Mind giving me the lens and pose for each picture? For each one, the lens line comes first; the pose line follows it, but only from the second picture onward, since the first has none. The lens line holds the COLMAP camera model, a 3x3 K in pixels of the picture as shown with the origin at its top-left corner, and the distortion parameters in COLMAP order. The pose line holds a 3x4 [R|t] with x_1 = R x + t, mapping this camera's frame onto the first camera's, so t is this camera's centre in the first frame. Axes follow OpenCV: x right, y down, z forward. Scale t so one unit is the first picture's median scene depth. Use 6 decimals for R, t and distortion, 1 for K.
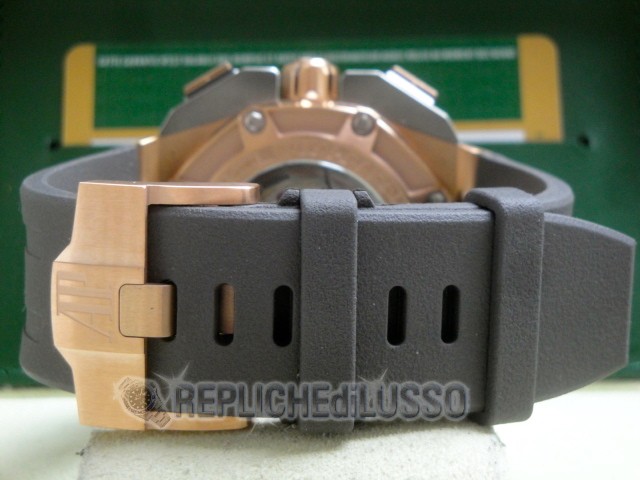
lens RADIAL K [[1442.8, 0, 320.8], [0, 1442.8, 238.4], [0, 0, 1]] dist [0.331485, 0.000000]
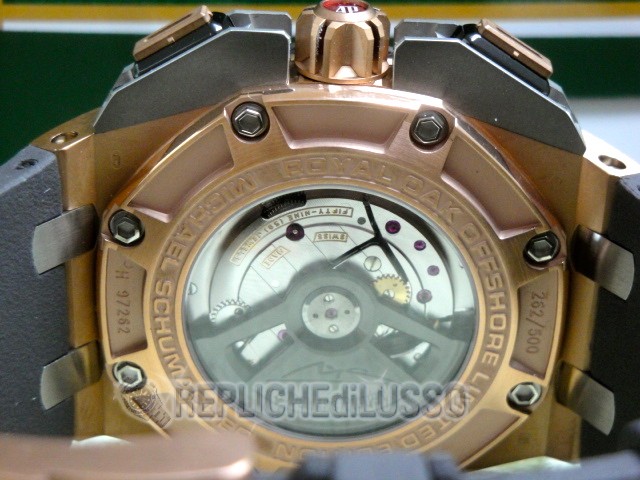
lens RADIAL K [[1442.8, 0, 320.0], [0, 1442.8, 240.2], [0, 0, 1]] dist [0.331485, 0.000000]
pose [[0.999941, 0.005248, 0.009539, -0.021549], [-0.006373, 0.992513, 0.121971, -0.104503], [-0.008827, -0.122025, 0.992488, 0.391478]]
